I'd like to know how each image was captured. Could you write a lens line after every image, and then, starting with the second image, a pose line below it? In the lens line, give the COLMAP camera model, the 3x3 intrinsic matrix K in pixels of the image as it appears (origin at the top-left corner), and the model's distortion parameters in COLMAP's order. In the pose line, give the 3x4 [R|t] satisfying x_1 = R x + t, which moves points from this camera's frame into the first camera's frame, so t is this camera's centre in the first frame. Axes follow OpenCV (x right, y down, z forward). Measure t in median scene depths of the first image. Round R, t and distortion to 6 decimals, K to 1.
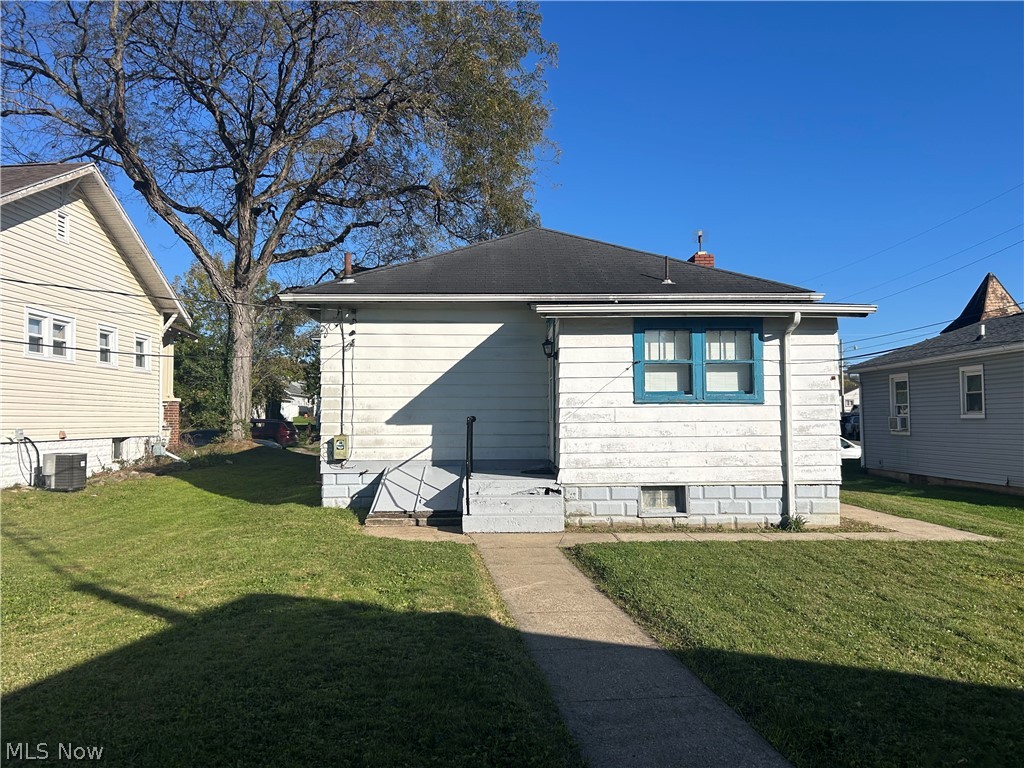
lens RADIAL K [[772.4, 0, 514.8], [0, 772.4, 384.0], [0, 0, 1]] dist [0.050476, -0.057105]
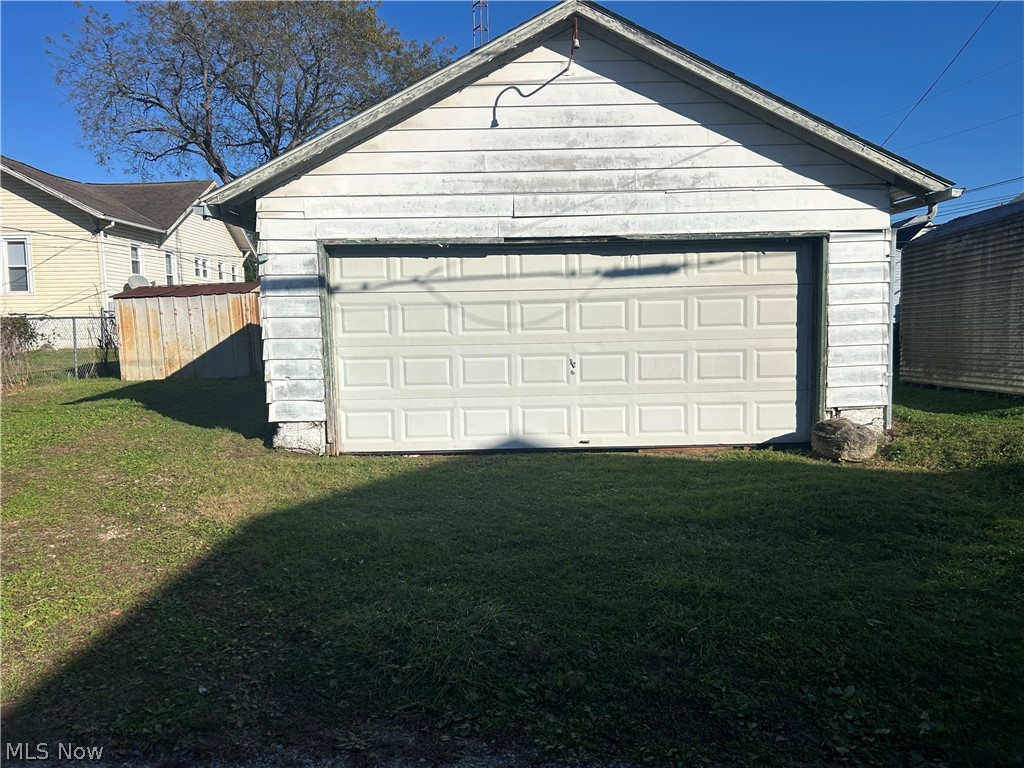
lens RADIAL K [[772.4, 0, 508.9], [0, 772.4, 387.3], [0, 0, 1]] dist [0.050476, -0.057105]
pose [[0.999879, -0.014247, -0.006220, 0.145096], [0.014938, 0.991317, 0.130640, -0.004021], [0.004305, -0.130717, 0.991410, -0.704431]]
